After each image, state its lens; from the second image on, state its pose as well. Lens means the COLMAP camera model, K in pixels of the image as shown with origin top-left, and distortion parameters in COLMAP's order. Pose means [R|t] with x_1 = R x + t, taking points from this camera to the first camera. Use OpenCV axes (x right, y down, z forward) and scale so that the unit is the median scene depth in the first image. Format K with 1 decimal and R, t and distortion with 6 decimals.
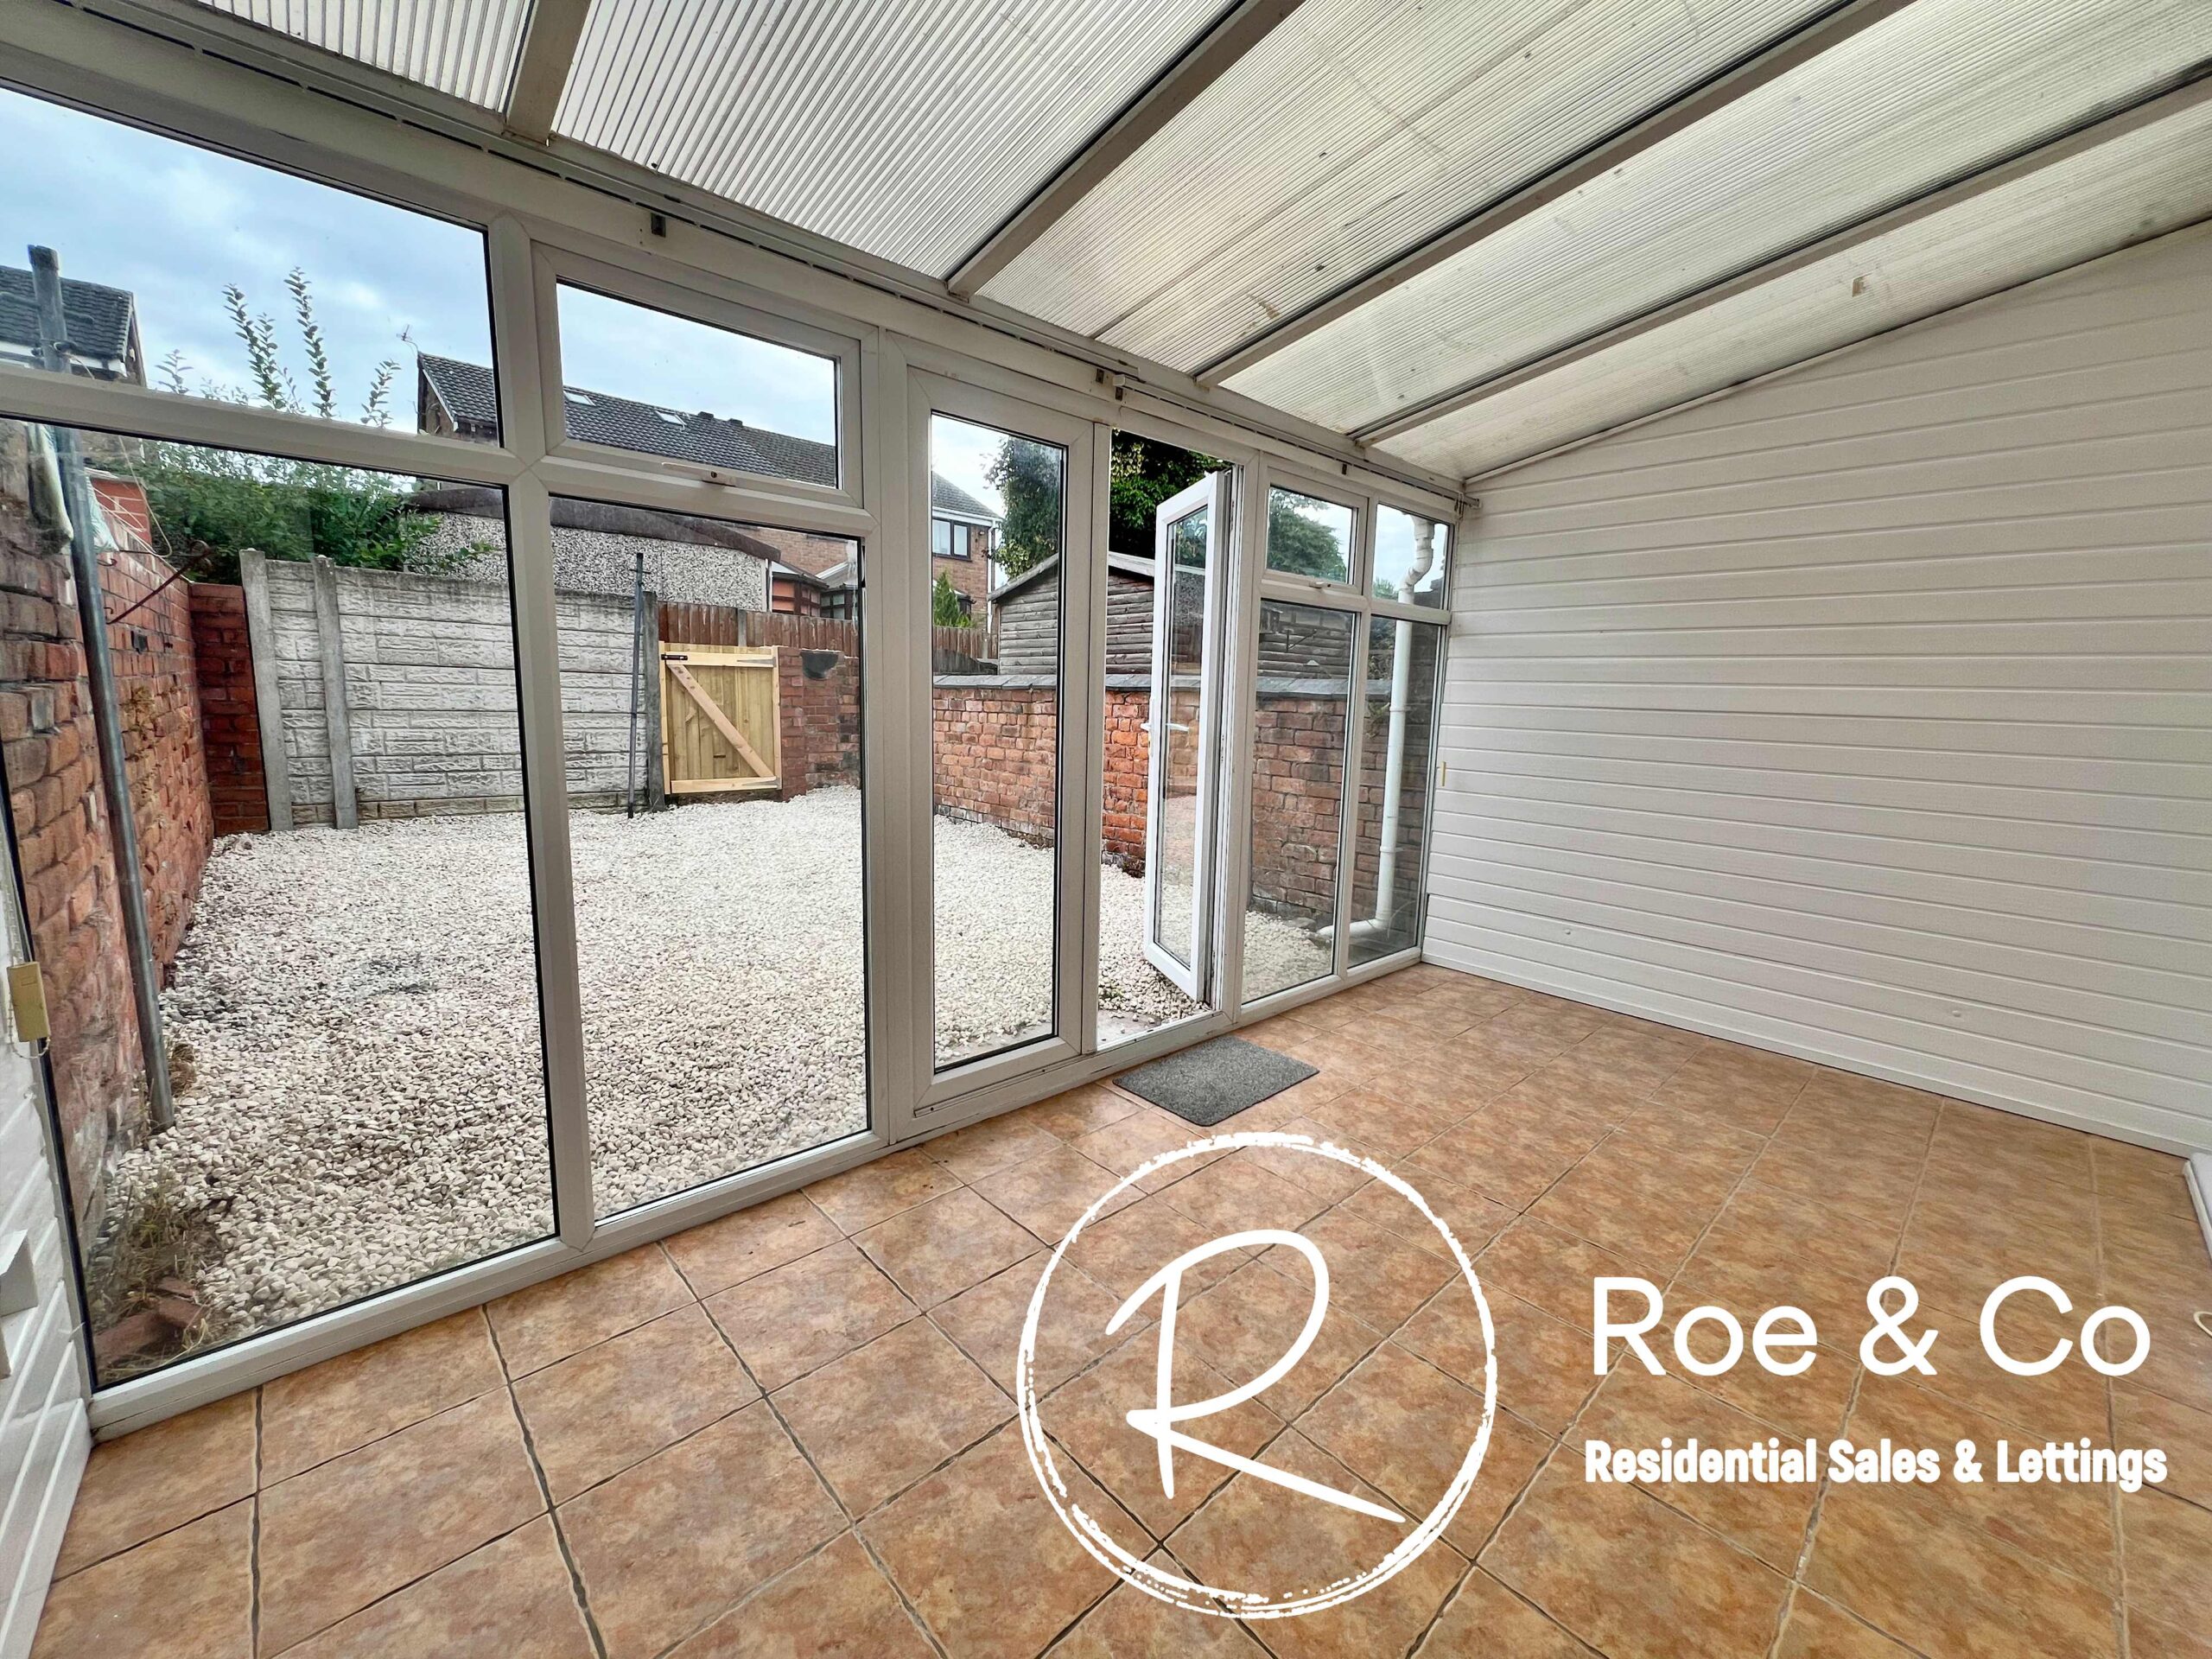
lens RADIAL K [[883.8, 0, 1101.1], [0, 883.8, 826.6], [0, 0, 1]] dist [0.002866, -0.005033]
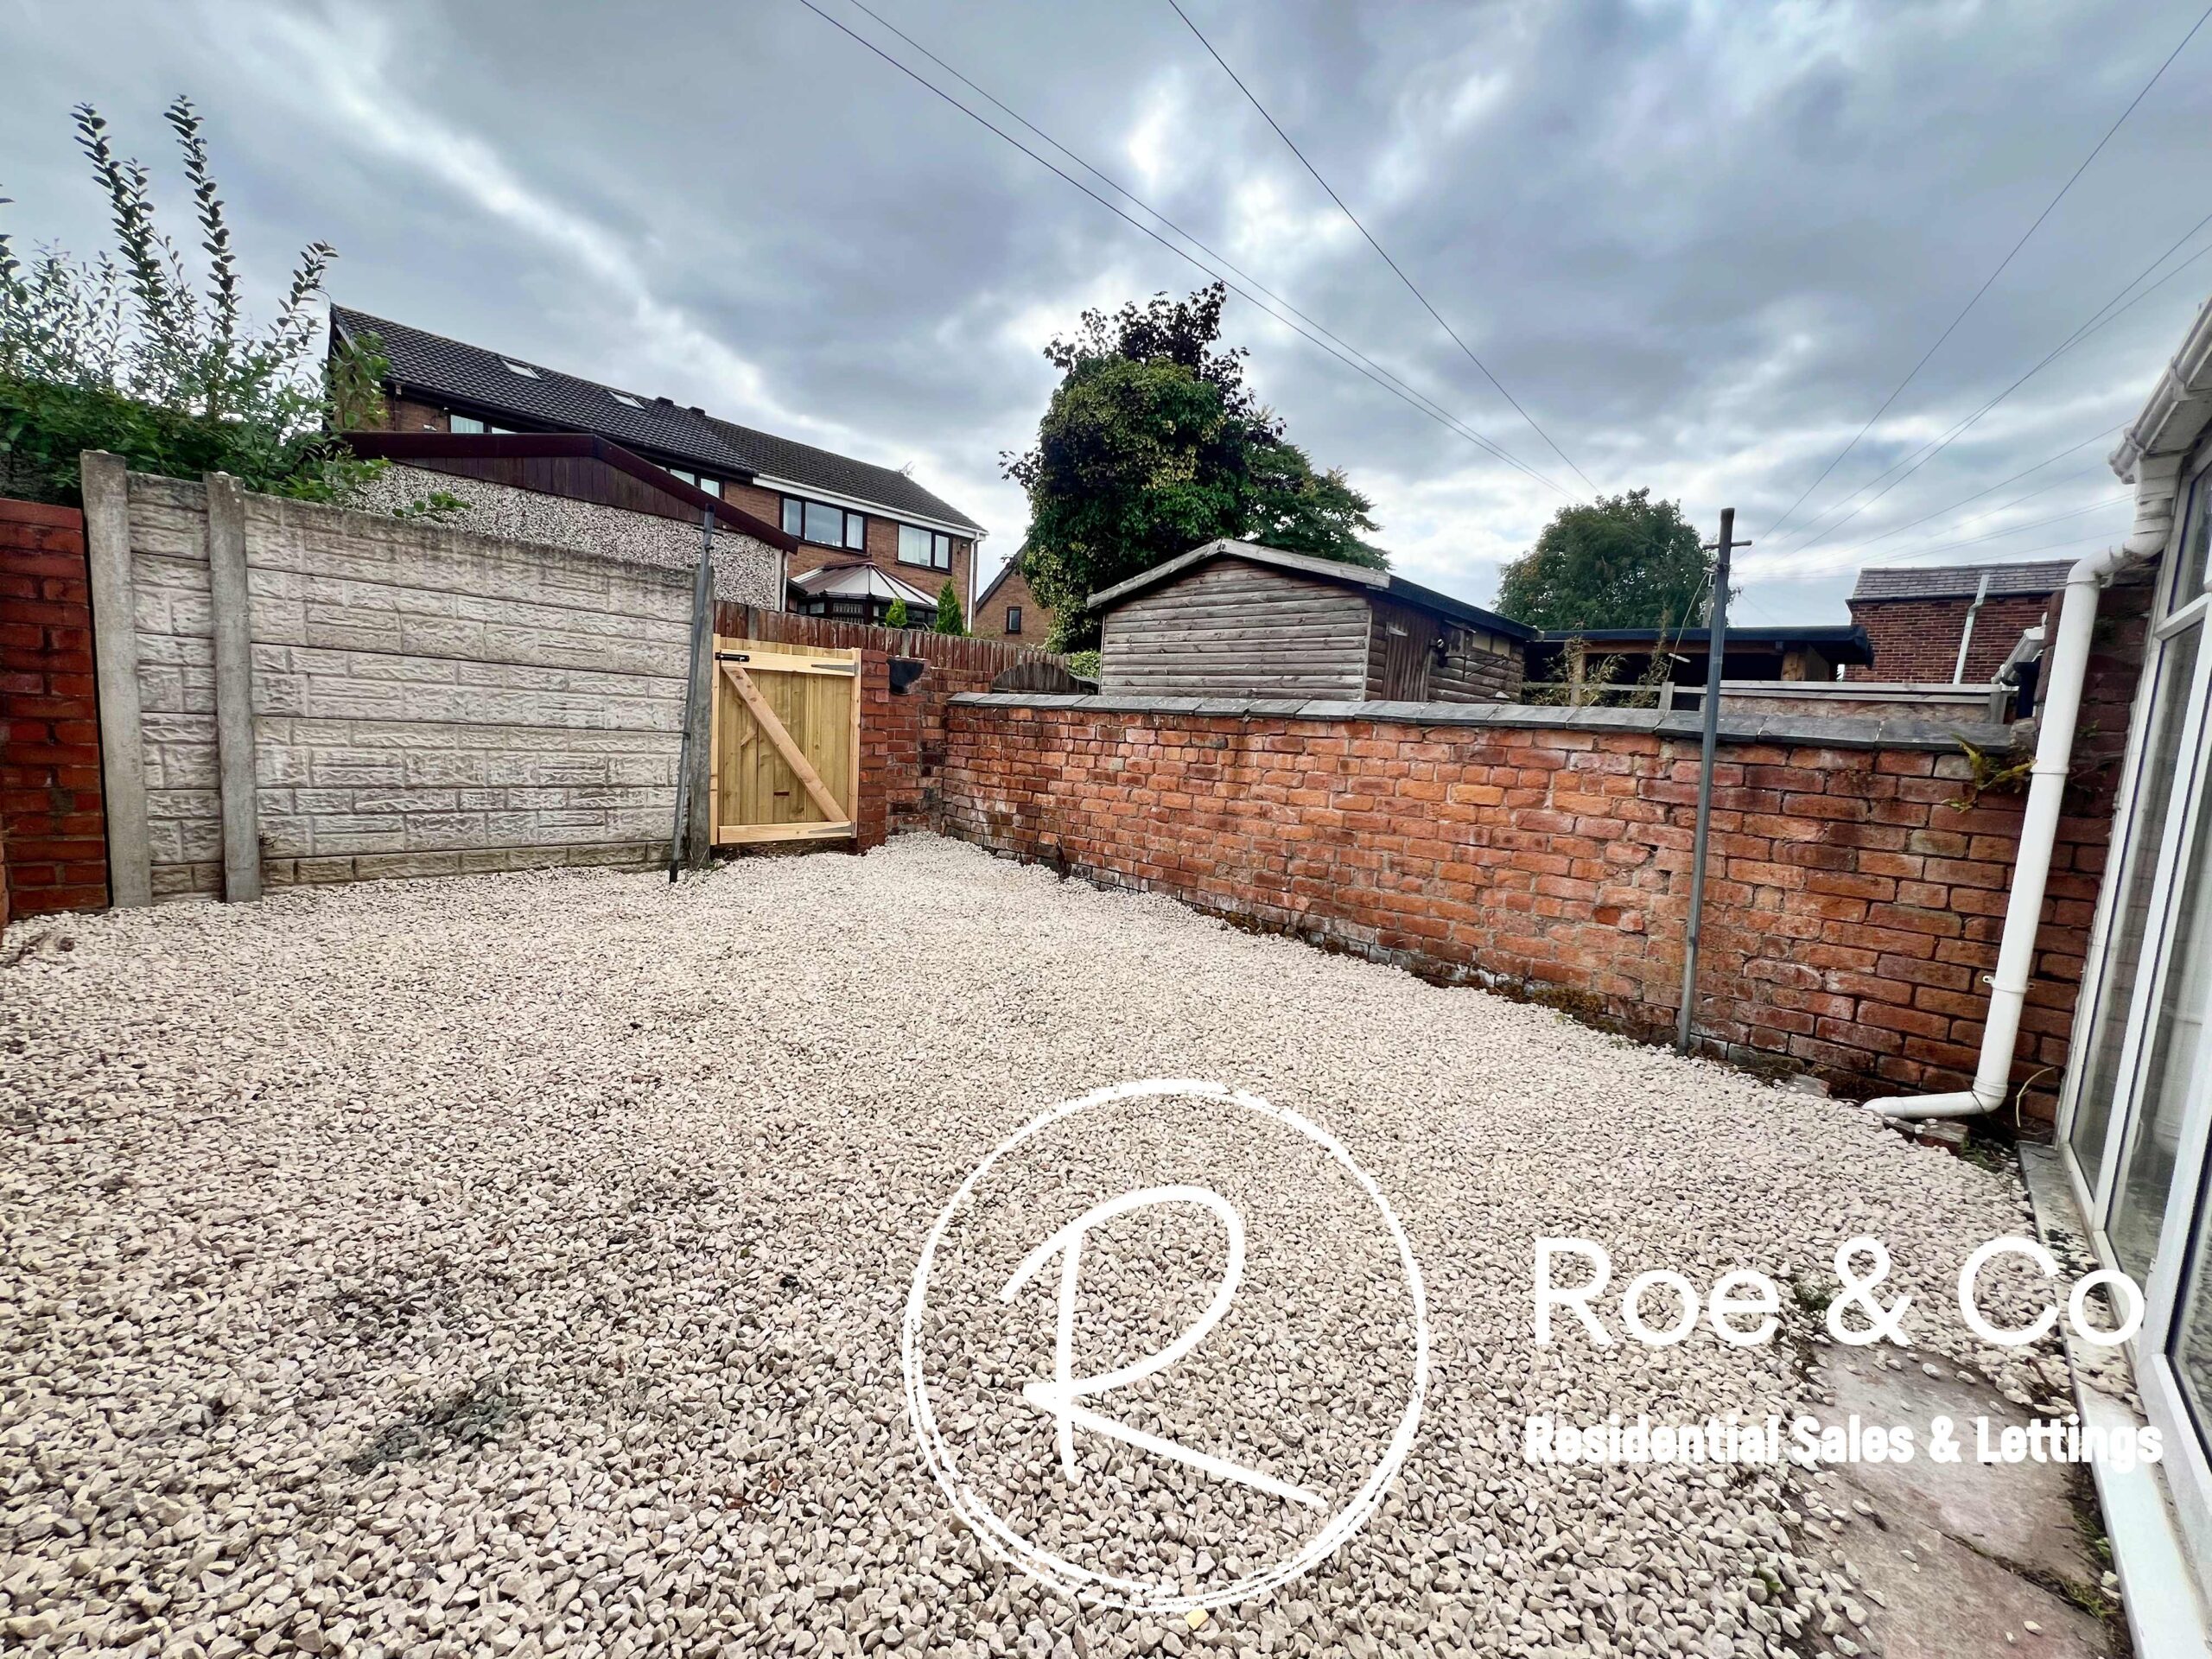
lens RADIAL K [[887.9, 0, 1106.0], [0, 887.9, 829.5], [0, 0, 1]] dist [-0.001423, 0.000109]
pose [[0.996319, 0.020900, 0.083133, -0.233550], [-0.018651, 0.999441, -0.027737, -0.035443], [-0.083666, 0.026084, 0.996152, 0.250621]]
